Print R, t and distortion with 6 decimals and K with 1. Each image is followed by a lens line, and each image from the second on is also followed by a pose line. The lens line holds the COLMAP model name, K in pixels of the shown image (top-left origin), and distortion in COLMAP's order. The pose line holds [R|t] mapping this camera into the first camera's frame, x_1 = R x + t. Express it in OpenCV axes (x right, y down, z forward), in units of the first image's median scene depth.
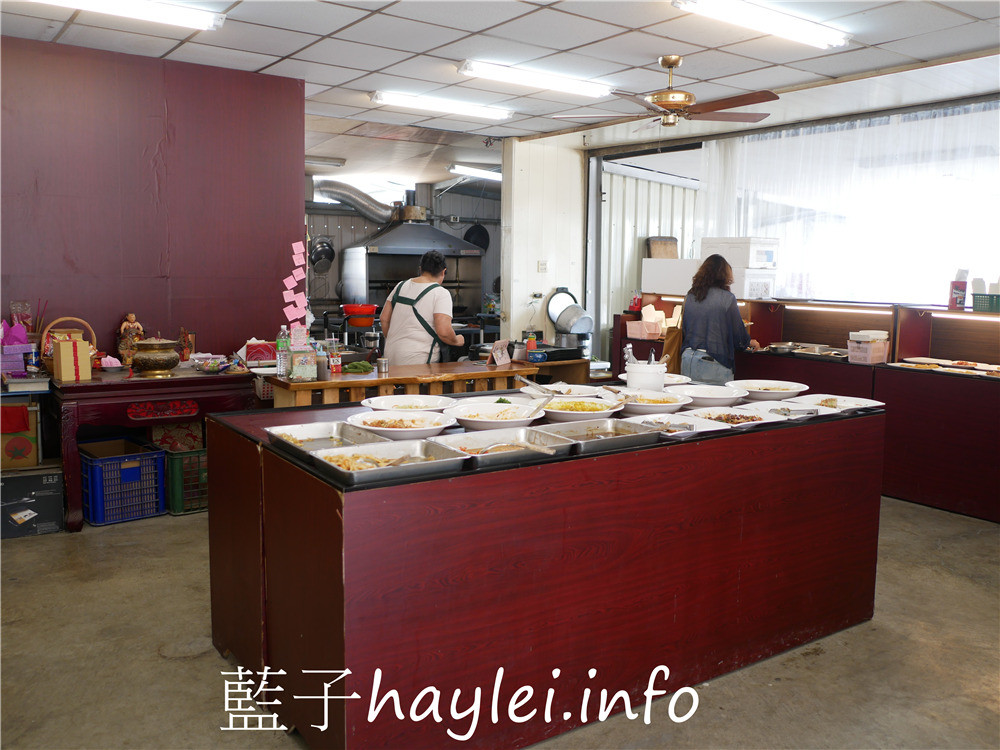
lens RADIAL K [[868.1, 0, 505.2], [0, 868.1, 372.8], [0, 0, 1]] dist [-0.025665, 0.004965]
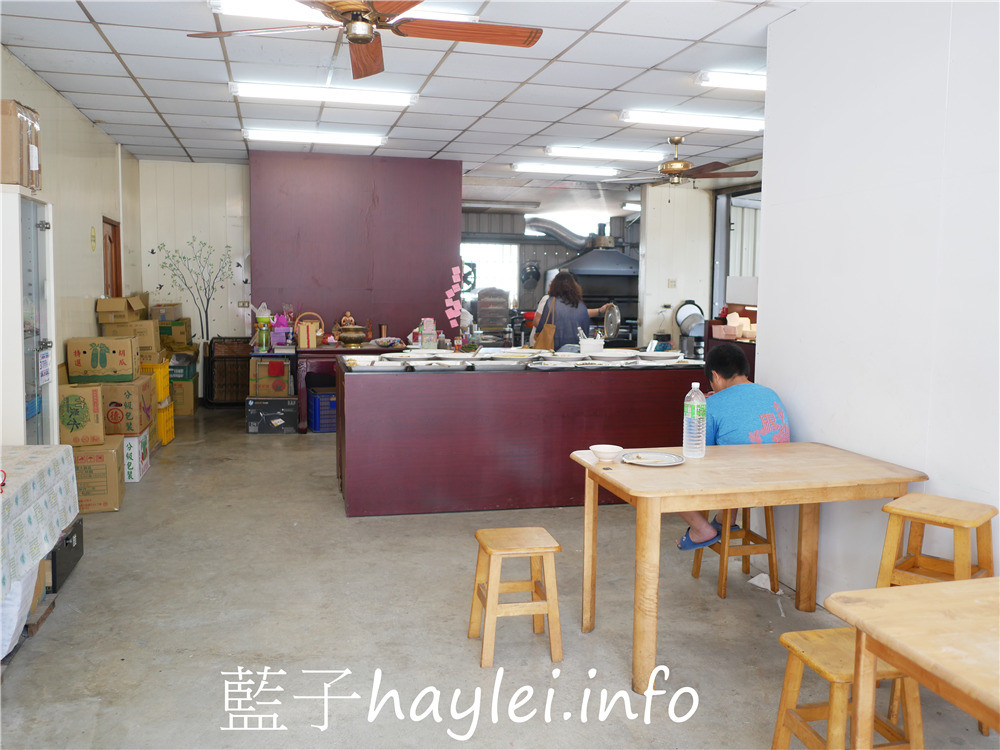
lens RADIAL K [[868.1, 0, 500.9], [0, 868.1, 377.8], [0, 0, 1]] dist [-0.025665, 0.004965]
pose [[0.934057, 0.034730, -0.355432, 0.344067], [-0.041069, 0.999103, -0.010302, 0.049995], [0.354755, 0.024220, 0.934645, -0.349395]]
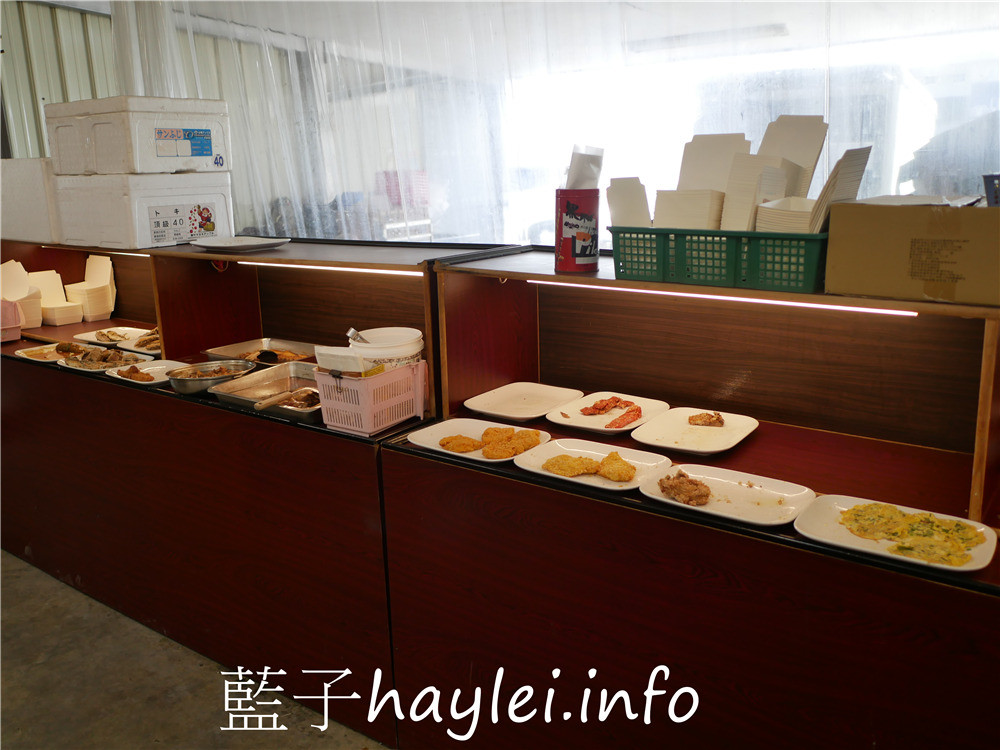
lens RADIAL K [[868.1, 0, 494.5], [0, 868.1, 369.1], [0, 0, 1]] dist [-0.025665, 0.004965]
pose [[0.951715, -0.112854, 0.285486, 0.314063], [0.080533, 0.989188, 0.122561, -0.064897], [-0.296231, -0.093652, 0.950514, 0.545080]]
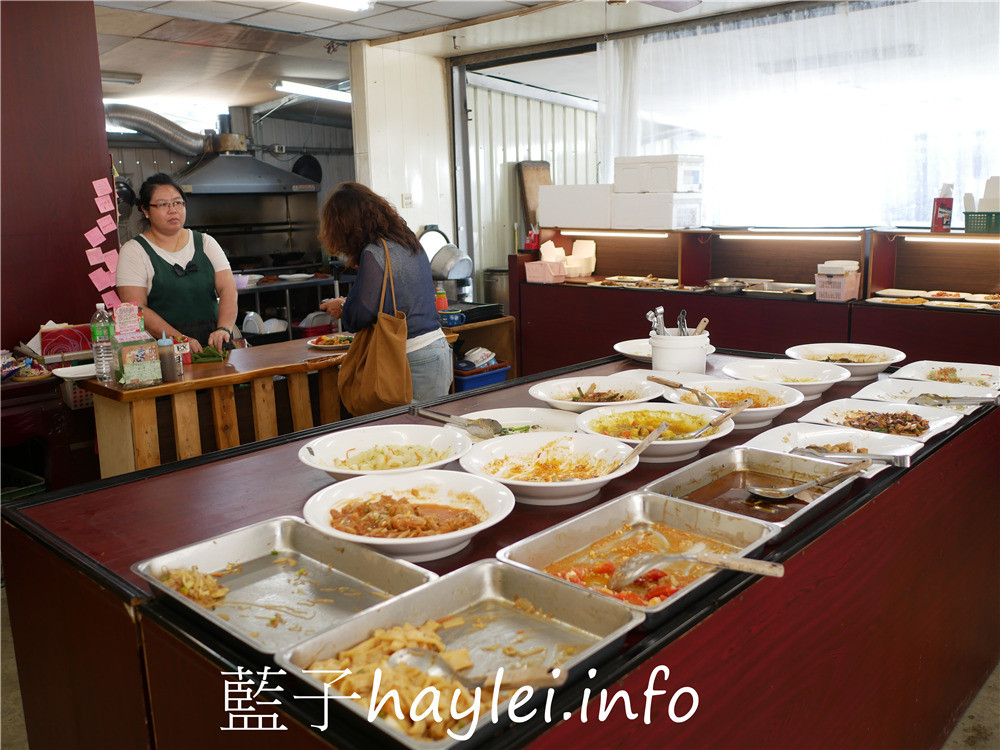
lens RADIAL K [[868.1, 0, 504.3], [0, 868.1, 374.5], [0, 0, 1]] dist [-0.025665, 0.004965]
pose [[0.974393, -0.081449, 0.209580, -0.070643], [0.065171, 0.994379, 0.083444, -0.026296], [-0.215199, -0.067648, 0.974224, 0.206821]]
